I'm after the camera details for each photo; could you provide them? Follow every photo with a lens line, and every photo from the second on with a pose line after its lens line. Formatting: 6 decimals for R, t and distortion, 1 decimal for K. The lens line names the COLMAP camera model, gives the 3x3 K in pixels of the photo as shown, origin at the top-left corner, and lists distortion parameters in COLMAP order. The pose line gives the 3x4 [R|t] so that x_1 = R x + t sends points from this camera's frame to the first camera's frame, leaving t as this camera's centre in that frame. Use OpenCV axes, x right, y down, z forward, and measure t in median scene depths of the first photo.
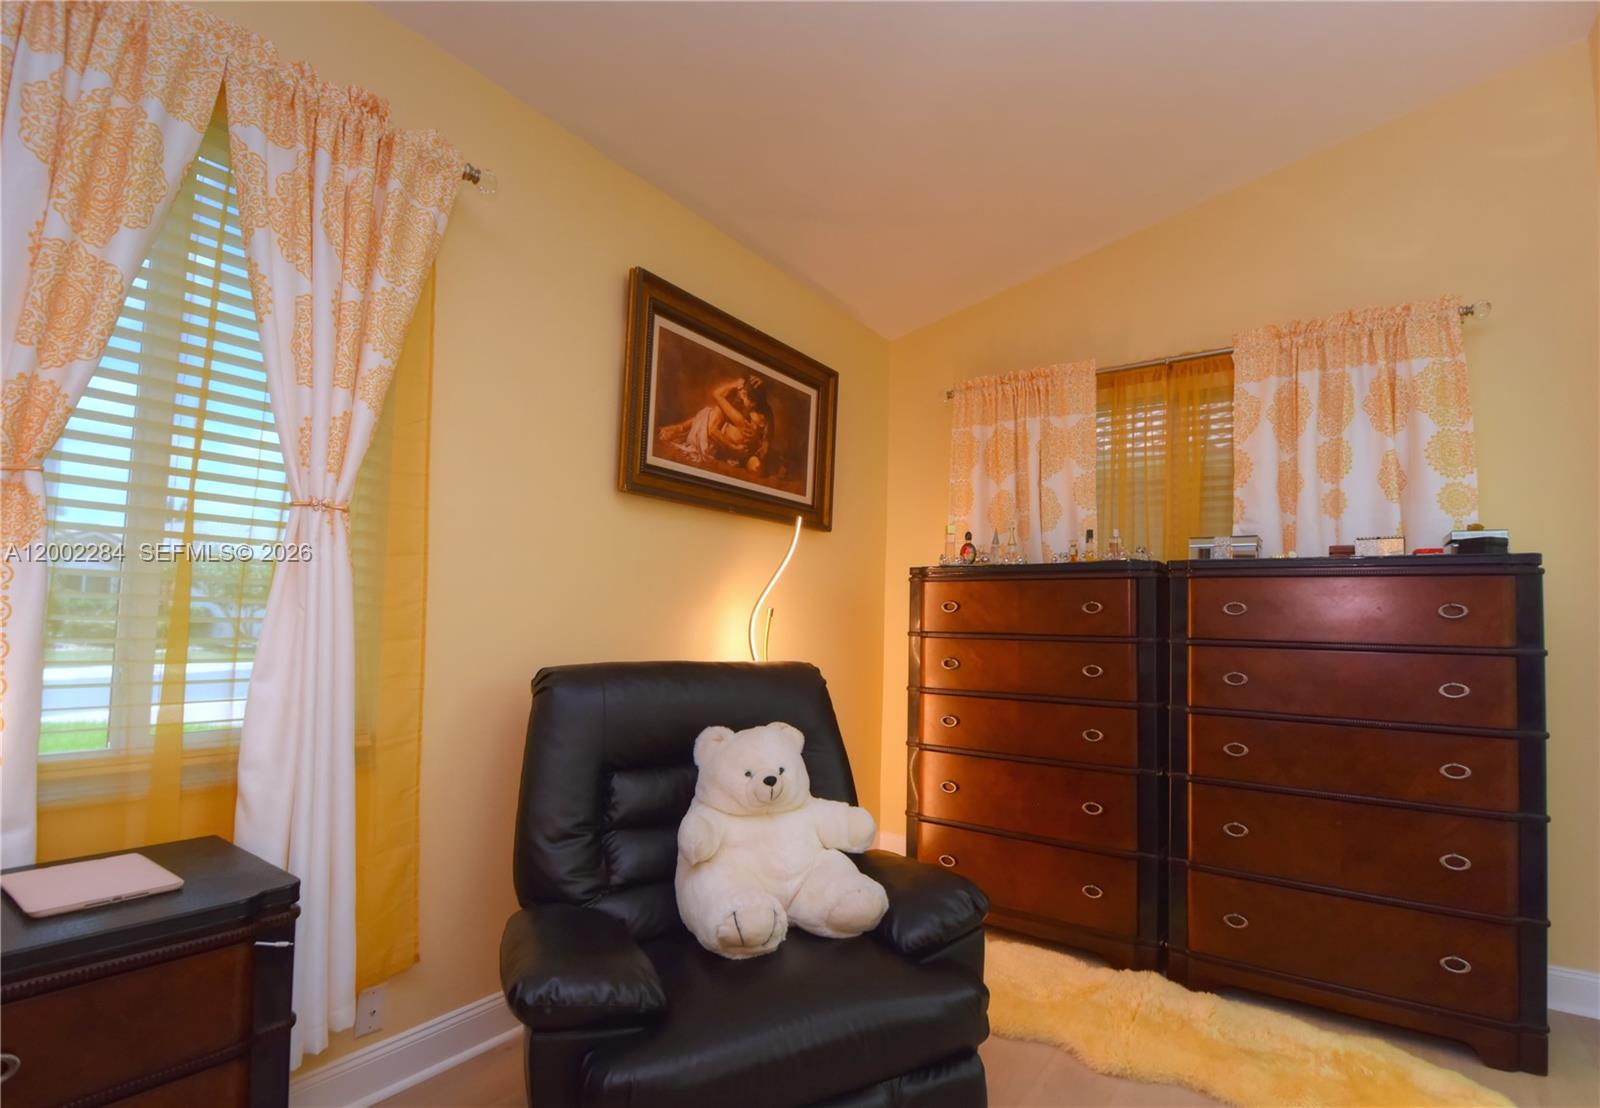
lens RADIAL K [[743.8, 0, 801.5], [0, 743.8, 576.4], [0, 0, 1]] dist [-0.001169, -0.000652]
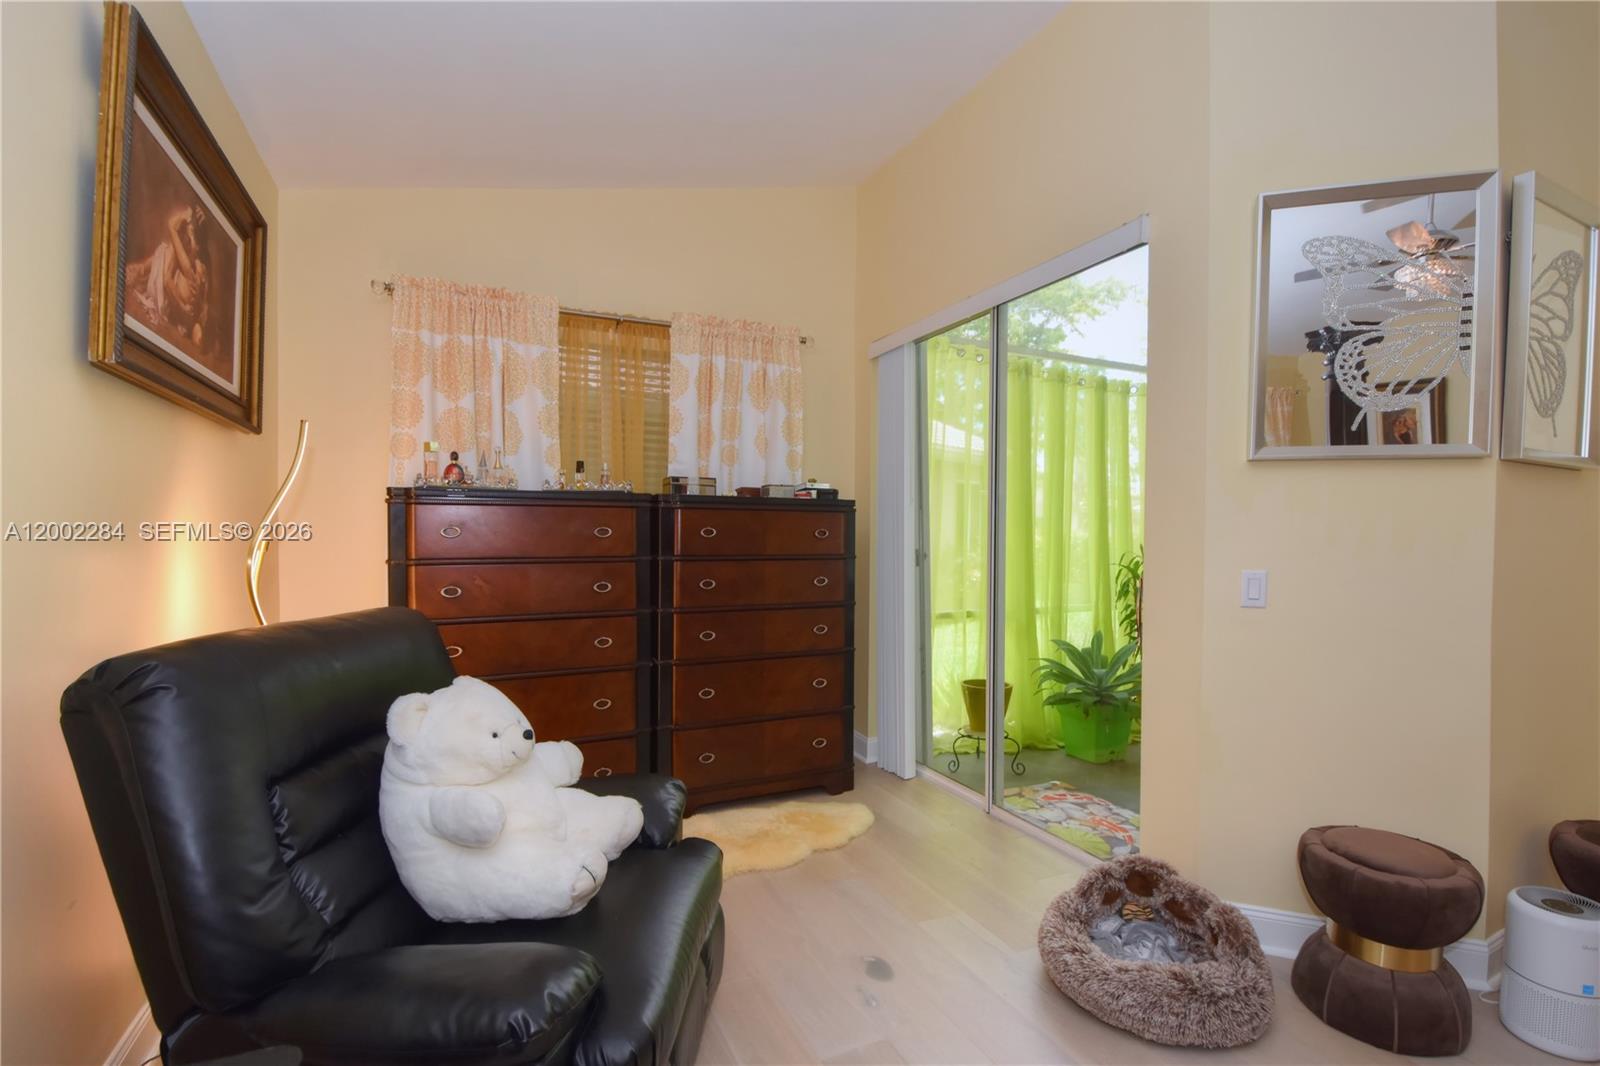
lens RADIAL K [[732.8, 0, 800.9], [0, 732.8, 554.0], [0, 0, 1]] dist [0.010227, -0.020831]
pose [[0.512992, -0.044519, 0.857238, -0.390863], [-0.042428, 0.996119, 0.077122, -0.022704], [-0.857344, -0.075934, 0.509112, 0.150899]]
